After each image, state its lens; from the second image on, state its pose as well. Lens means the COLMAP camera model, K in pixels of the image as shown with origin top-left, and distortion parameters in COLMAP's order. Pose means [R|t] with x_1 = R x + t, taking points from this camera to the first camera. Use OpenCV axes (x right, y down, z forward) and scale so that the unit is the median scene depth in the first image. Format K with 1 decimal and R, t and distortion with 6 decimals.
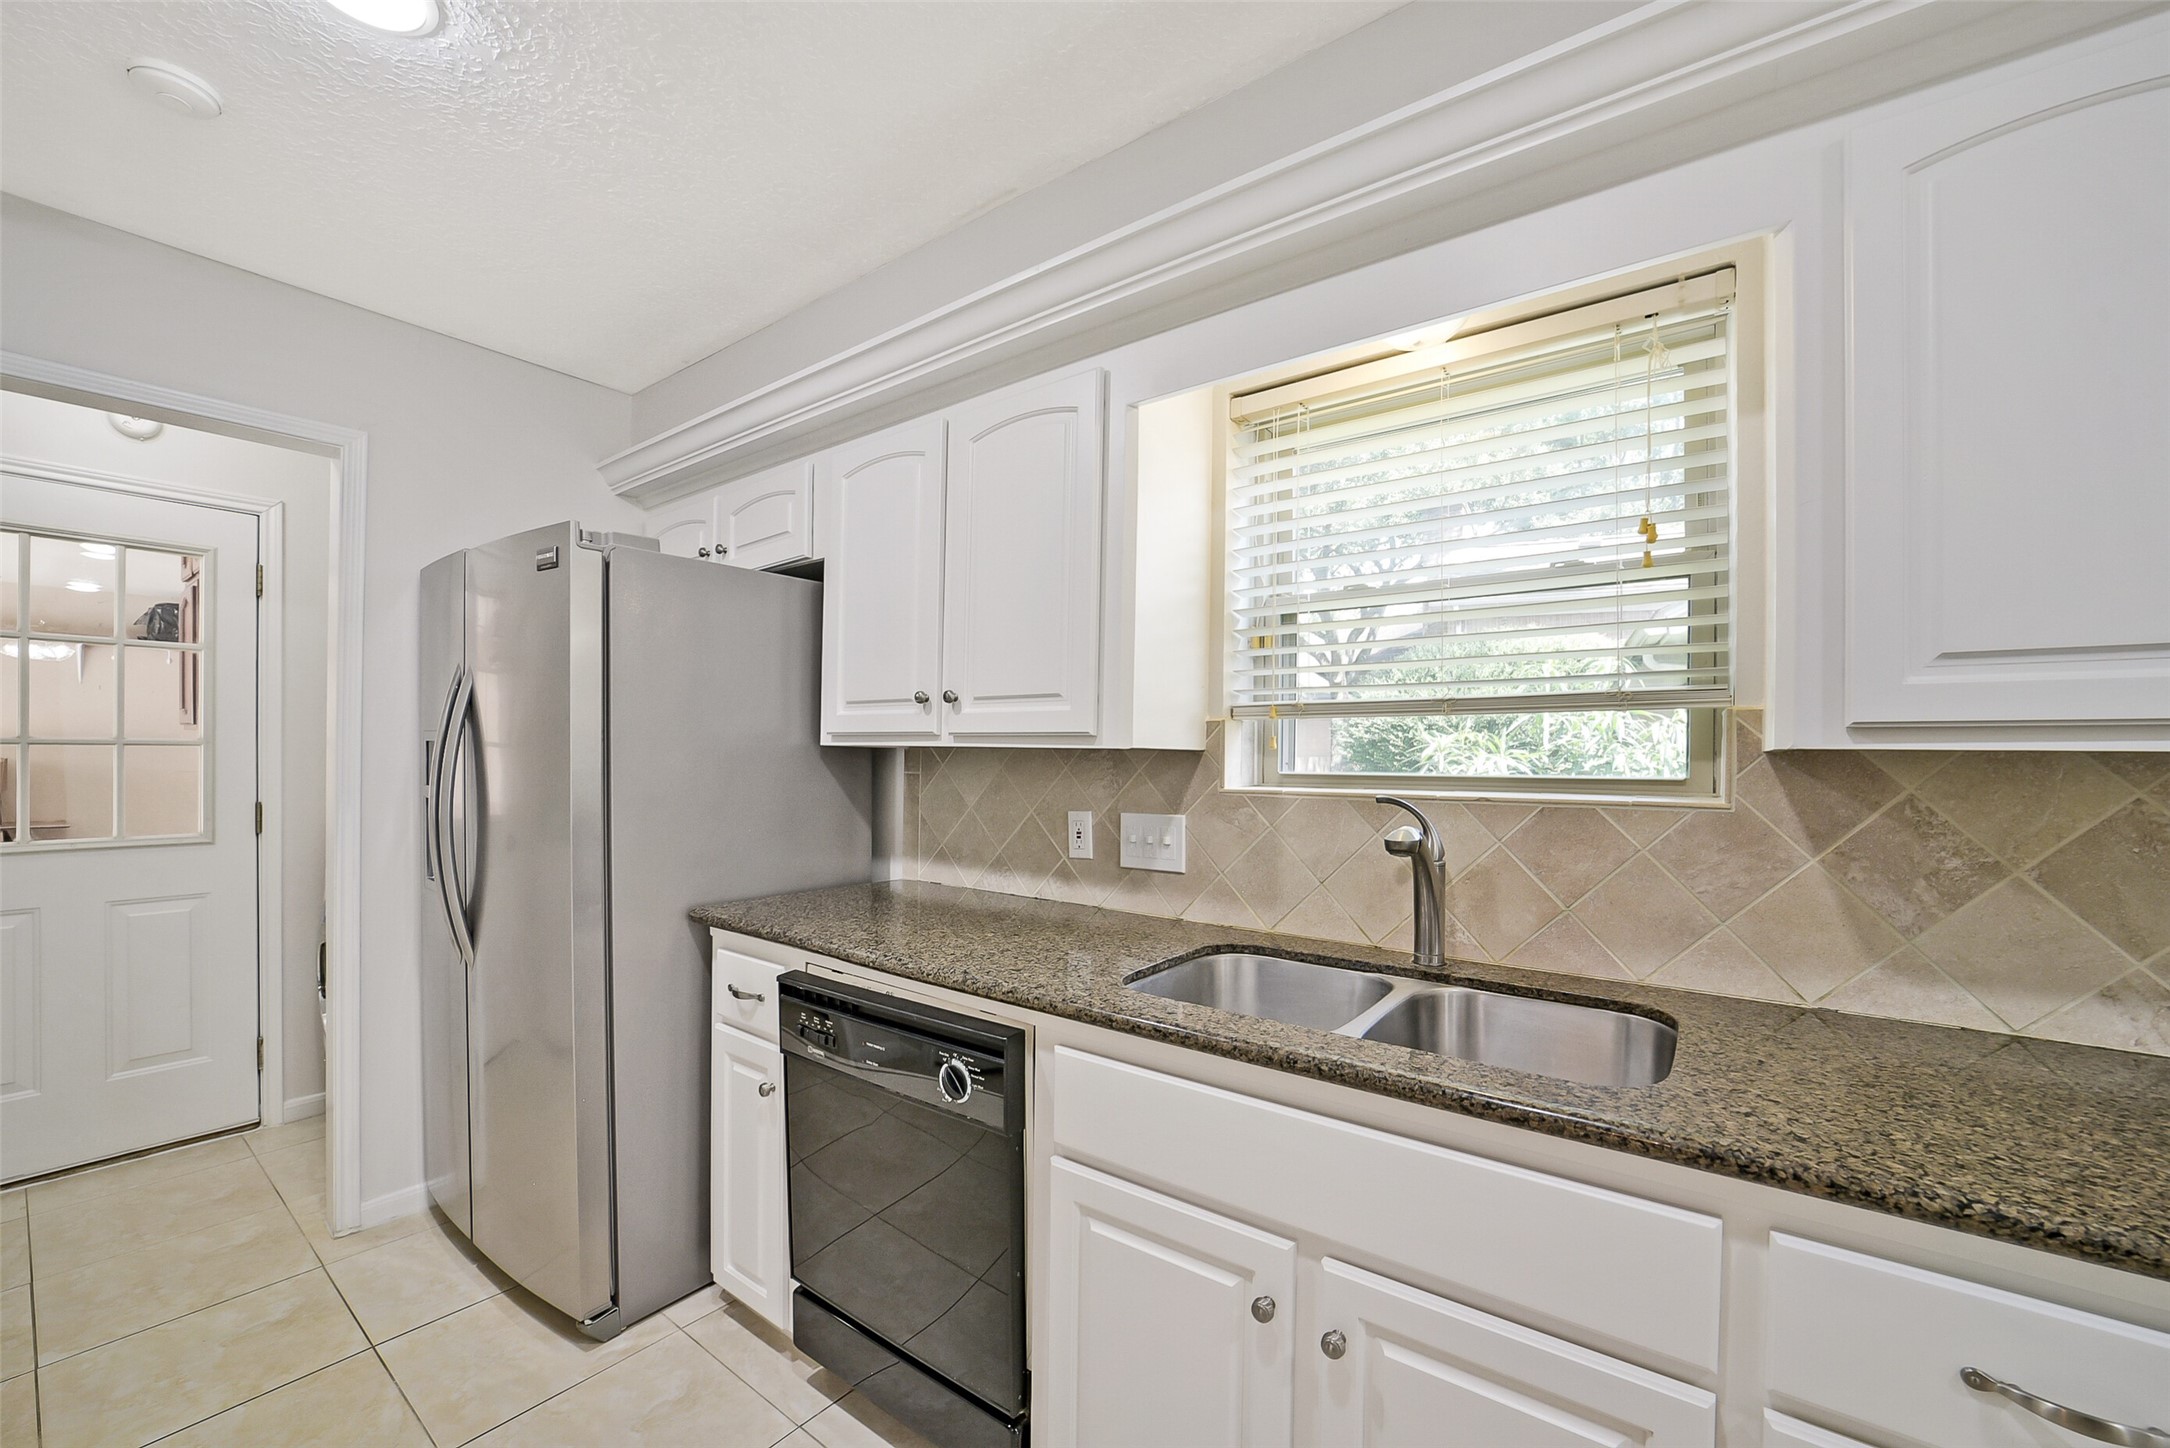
lens RADIAL K [[848.7, 0, 1072.4], [0, 848.7, 746.7], [0, 0, 1]] dist [-0.022841, 0.001010]
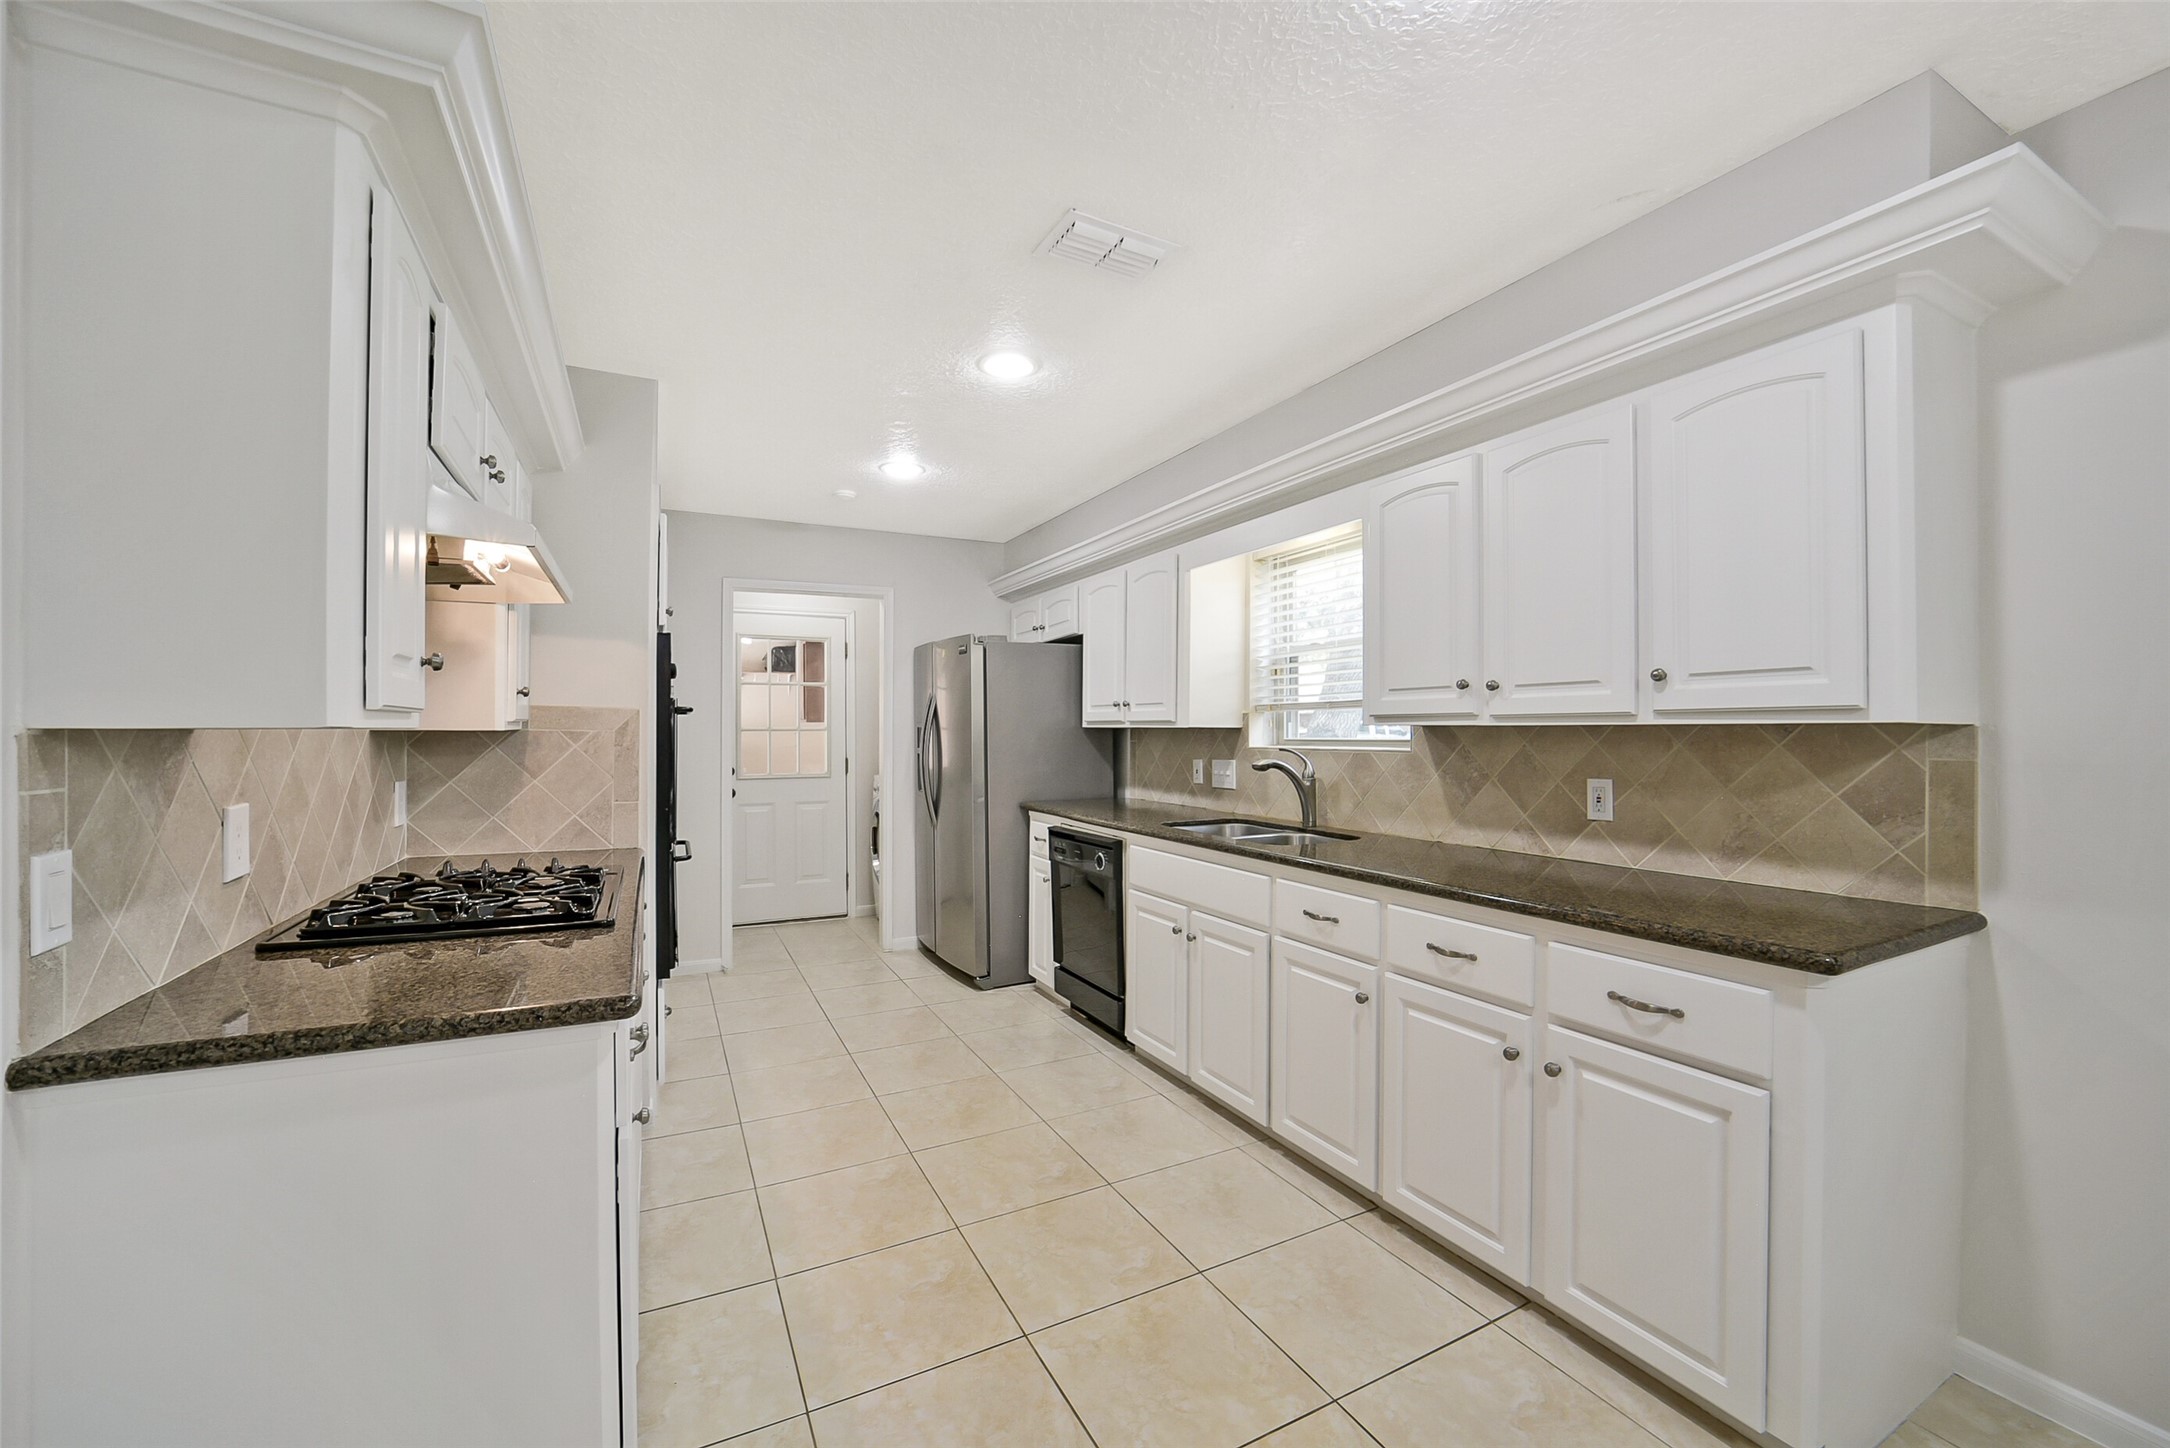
lens RADIAL K [[848.7, 0, 1090.6], [0, 848.7, 725.6], [0, 0, 1]] dist [-0.022841, 0.001010]
pose [[0.906078, -0.009451, -0.423005, 0.655819], [0.007699, 0.999953, -0.005850, 0.007391], [0.423040, 0.002044, 0.906109, -0.932538]]
